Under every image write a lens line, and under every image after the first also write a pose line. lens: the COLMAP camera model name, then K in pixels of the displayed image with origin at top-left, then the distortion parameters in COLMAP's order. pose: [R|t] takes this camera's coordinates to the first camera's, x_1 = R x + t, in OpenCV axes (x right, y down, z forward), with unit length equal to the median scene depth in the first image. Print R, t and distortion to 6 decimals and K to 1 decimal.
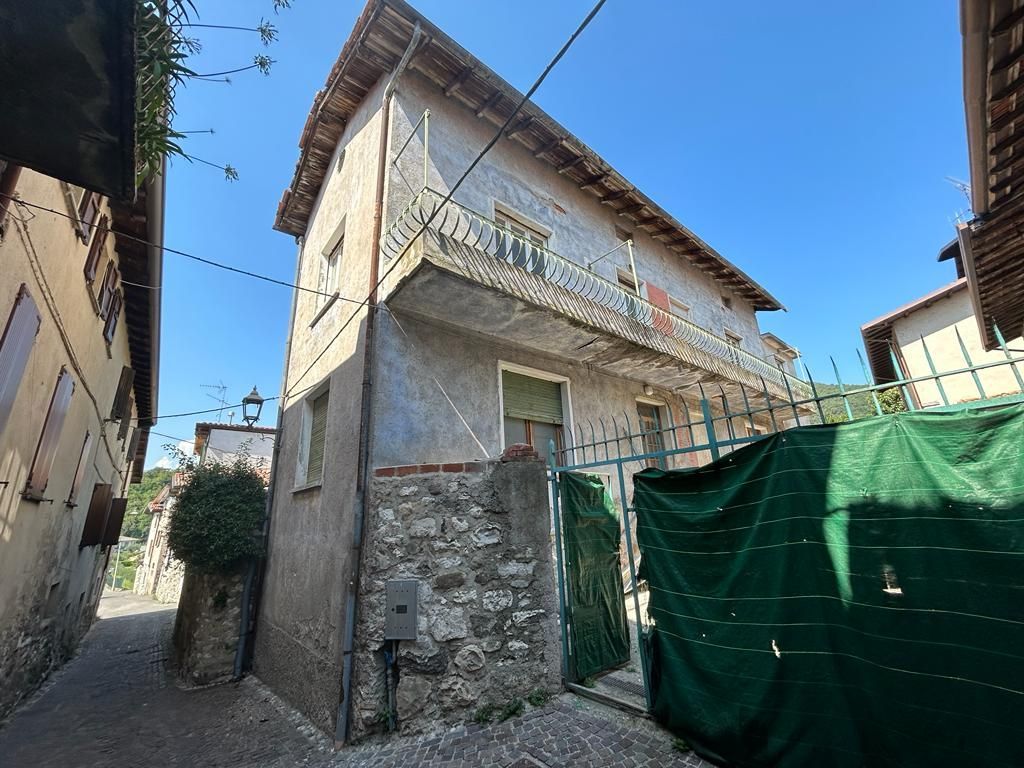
lens RADIAL K [[406.1, 0, 517.4], [0, 406.1, 382.7], [0, 0, 1]] dist [0.001768, 0.000038]
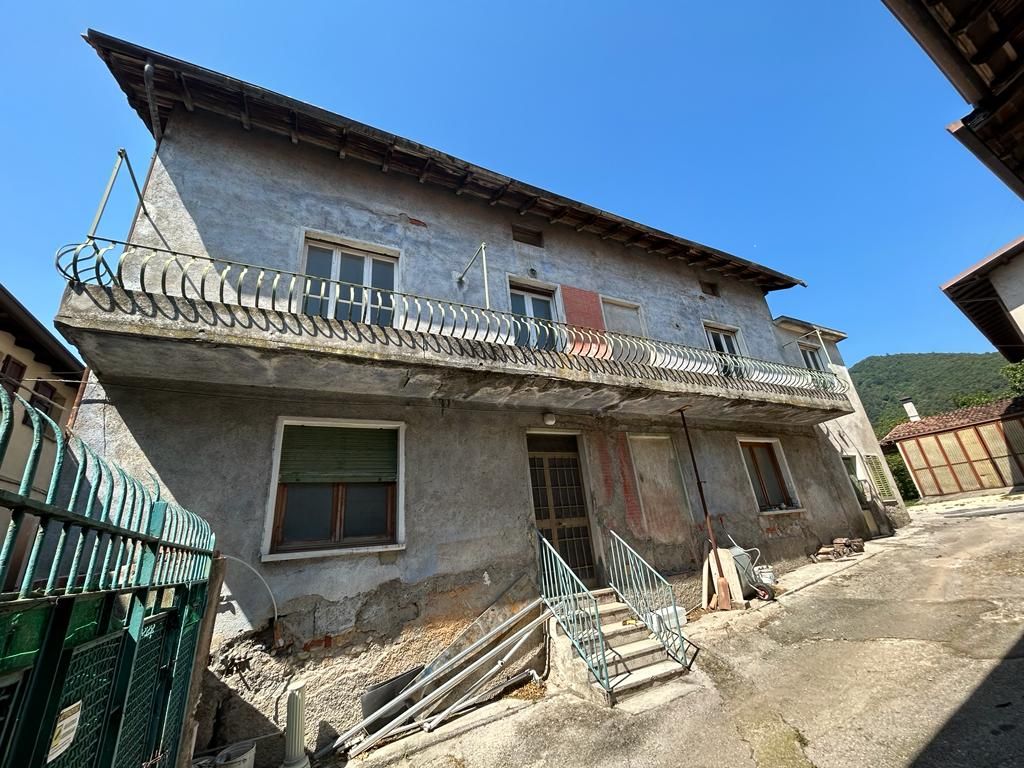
lens RADIAL K [[406.1, 0, 509.9], [0, 406.1, 384.8], [0, 0, 1]] dist [0.001768, 0.000038]
pose [[0.972250, -0.122642, -0.199221, 0.459994], [0.114488, 0.992063, -0.051991, -0.017184], [0.204017, 0.027740, 0.978574, 0.214815]]
